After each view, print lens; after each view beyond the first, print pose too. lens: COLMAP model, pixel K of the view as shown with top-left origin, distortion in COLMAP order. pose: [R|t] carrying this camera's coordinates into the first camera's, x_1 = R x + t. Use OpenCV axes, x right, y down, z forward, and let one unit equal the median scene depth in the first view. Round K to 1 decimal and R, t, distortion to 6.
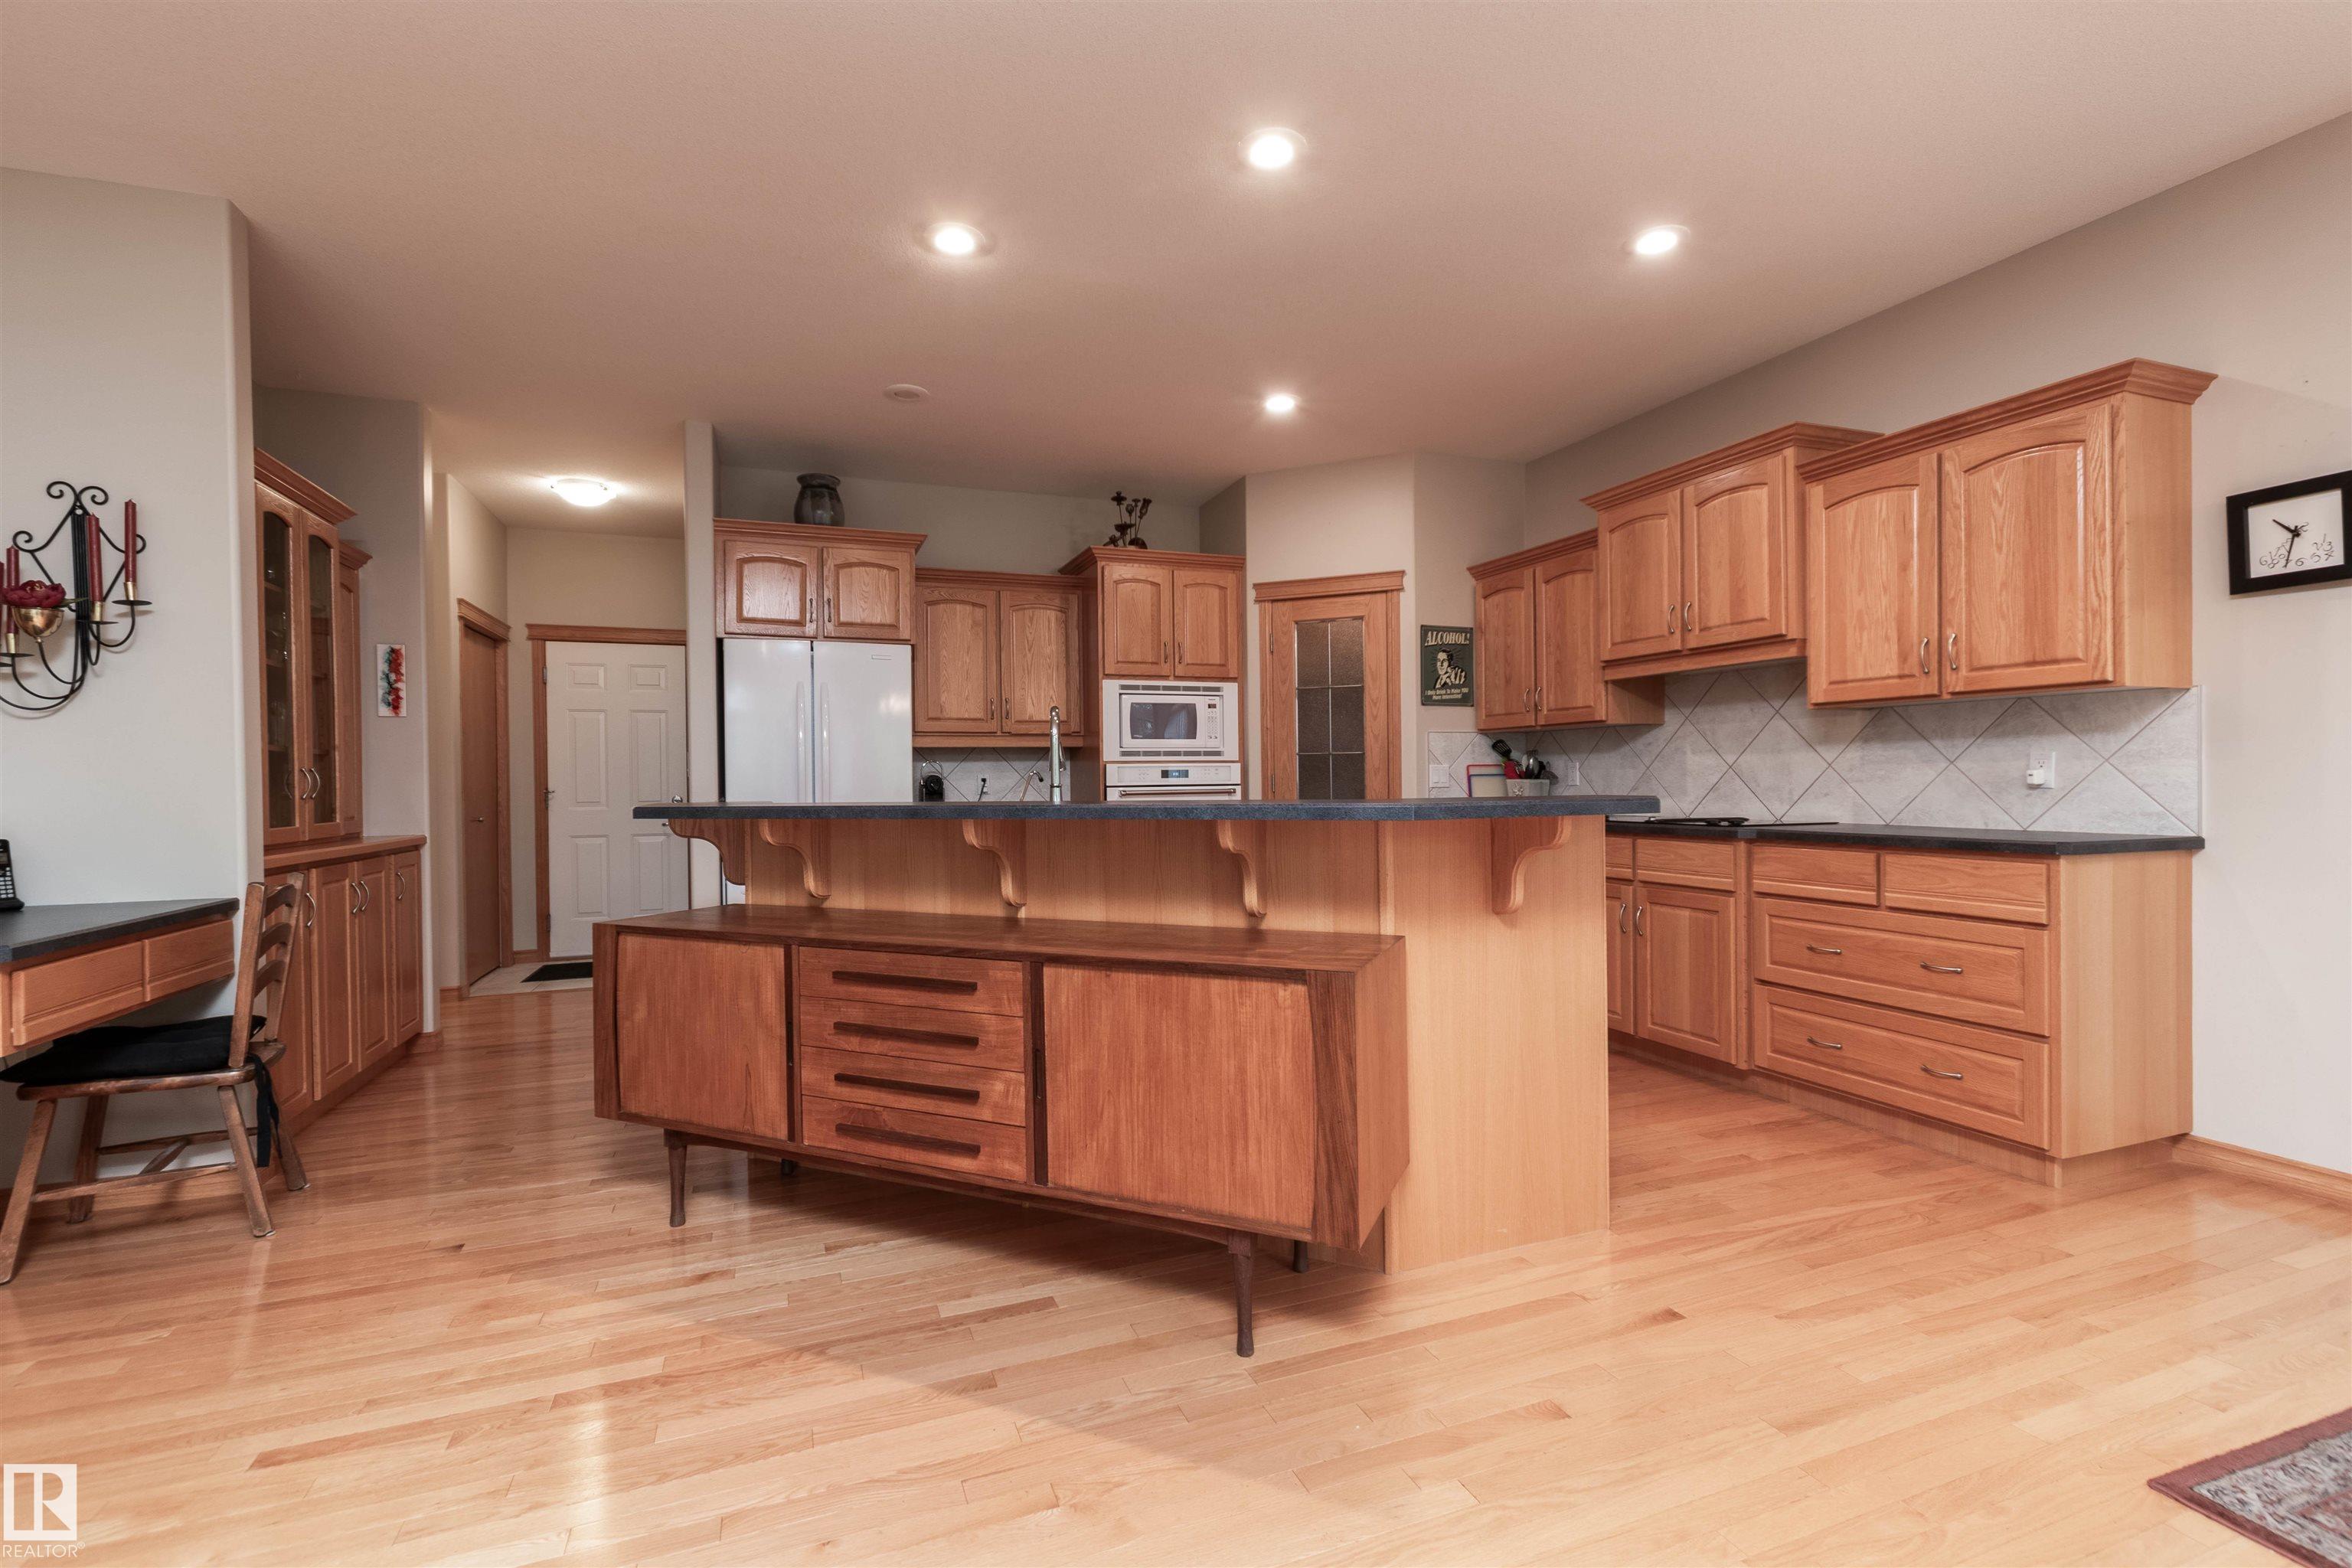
lens RADIAL K [[1041.5, 0, 1169.0], [0, 1041.5, 785.9], [0, 0, 1]] dist [0.002566, -0.001262]
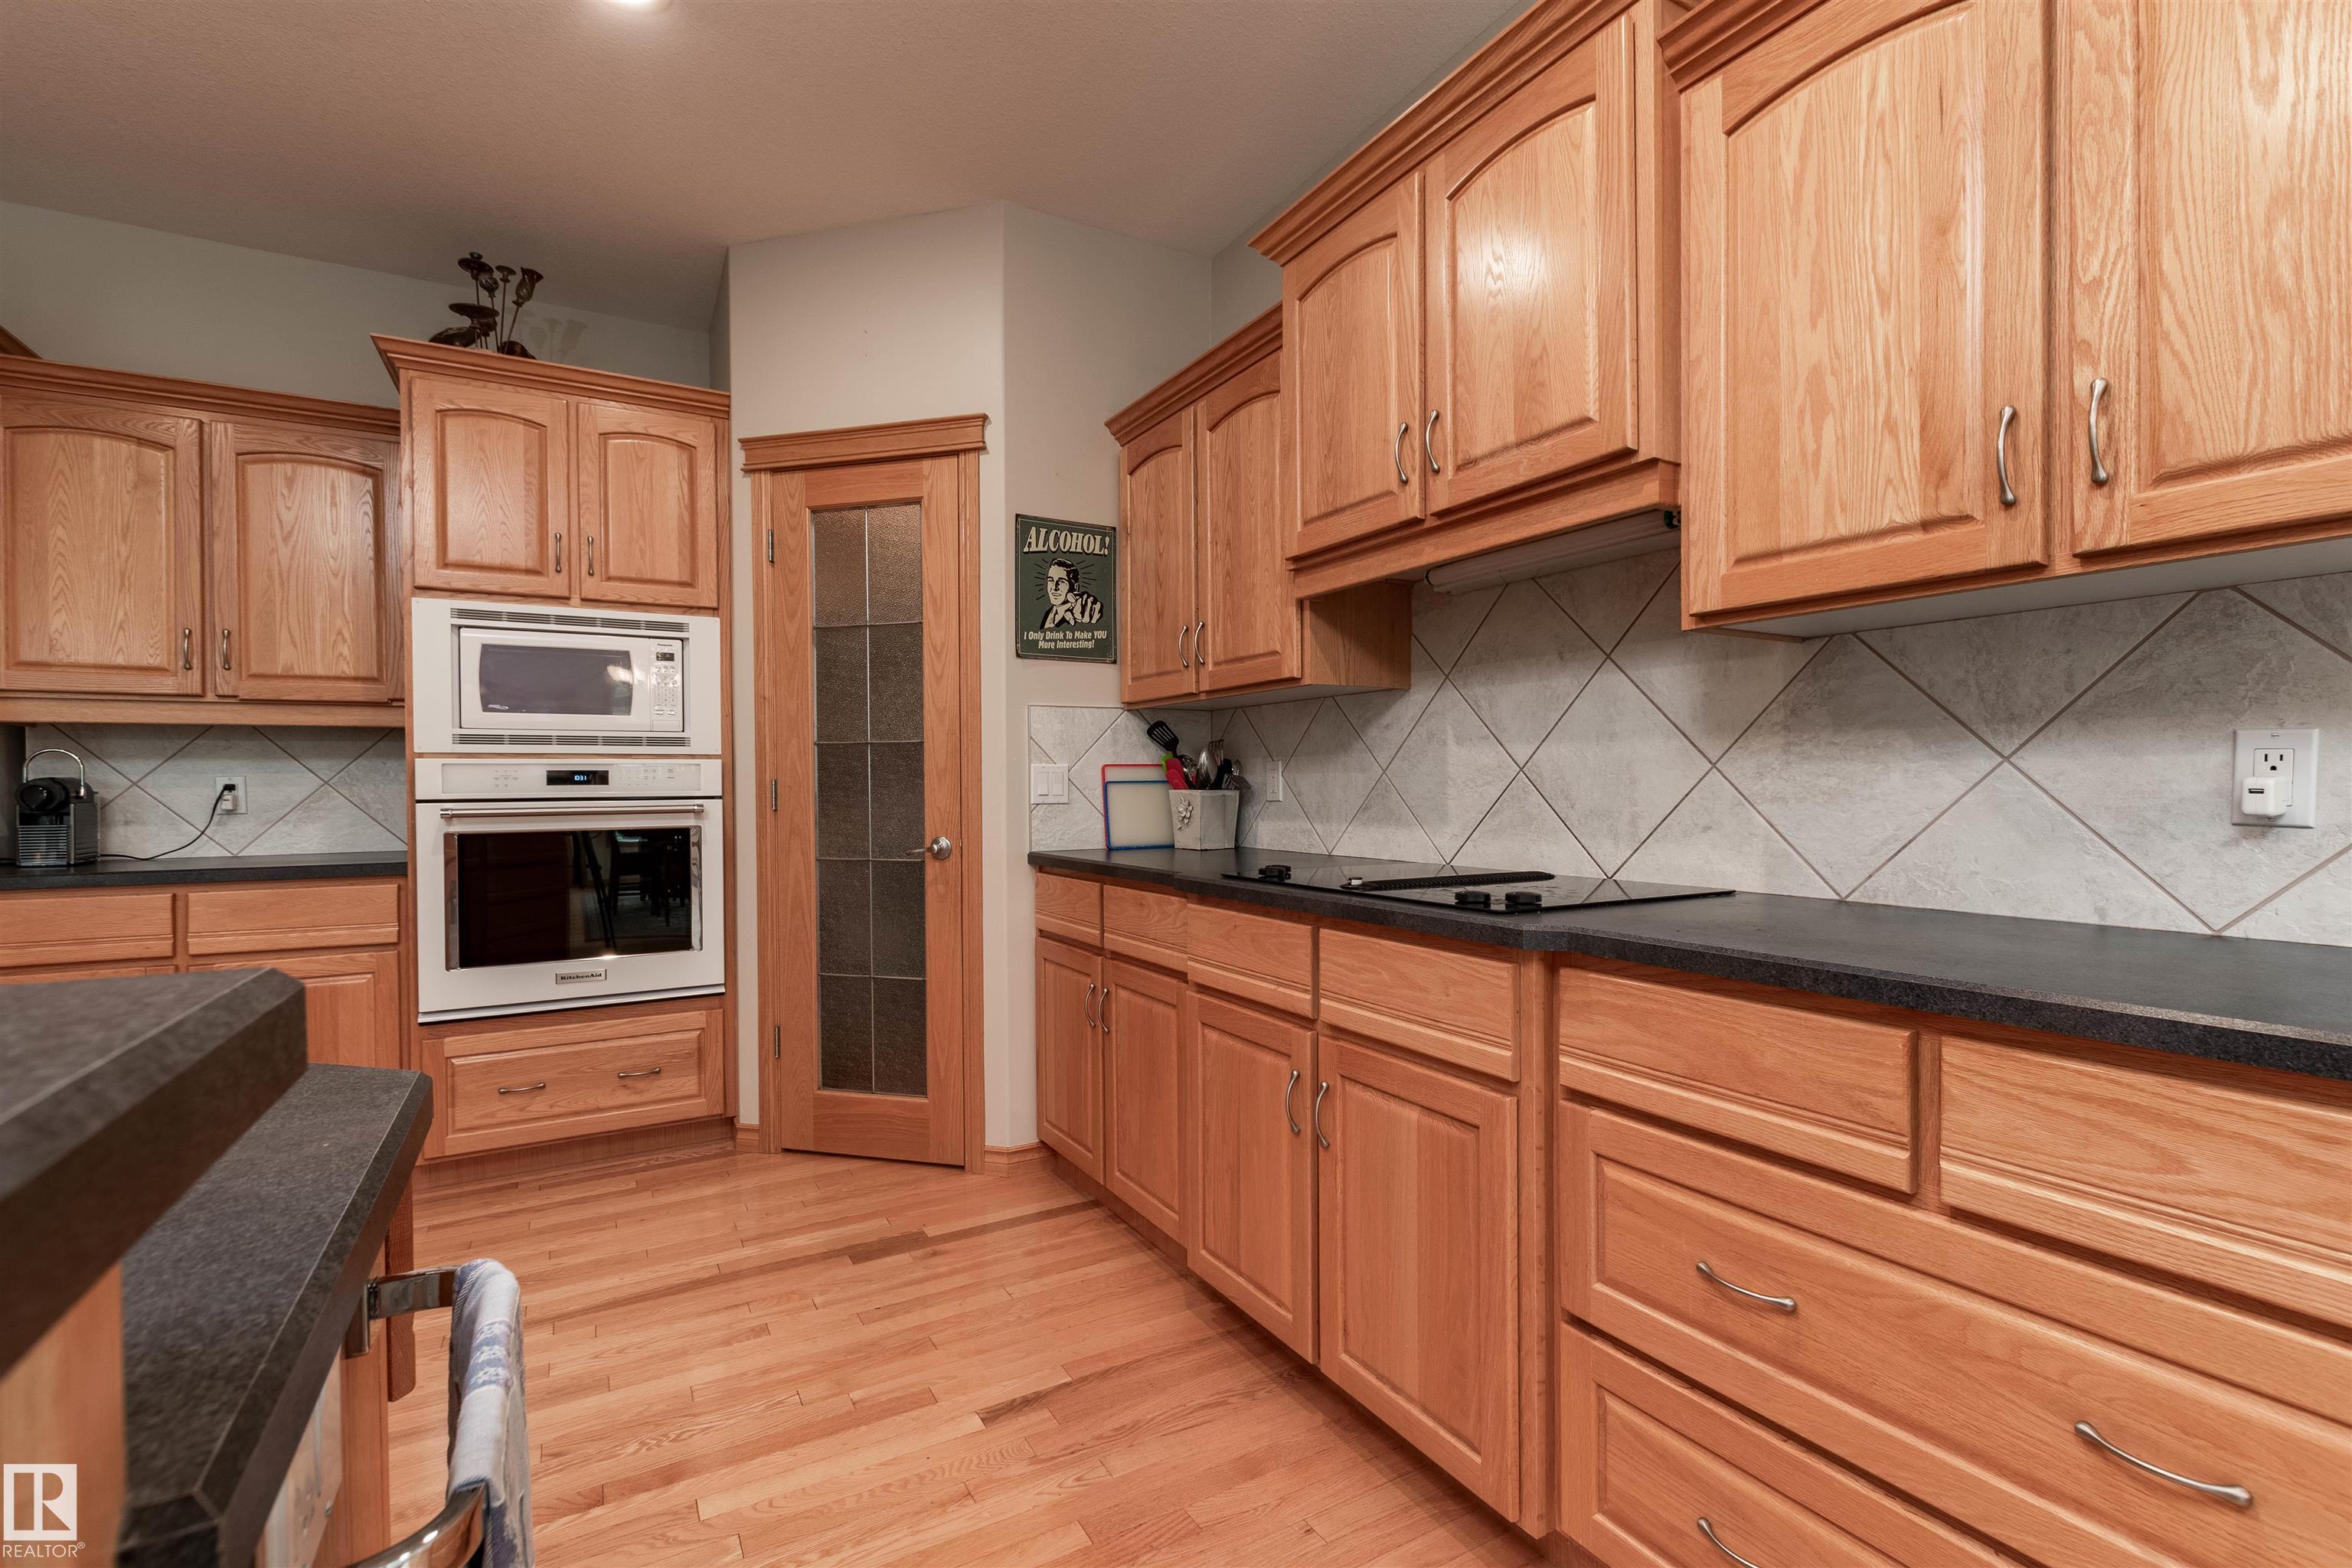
lens RADIAL K [[1041.5, 0, 1191.7], [0, 1041.5, 792.4], [0, 0, 1]] dist [0.002566, -0.001262]
pose [[0.986310, 0.002737, 0.164877, 0.344708], [-0.003019, 0.999994, 0.001456, -0.008035], [-0.164872, -0.001934, 0.986313, 0.610866]]
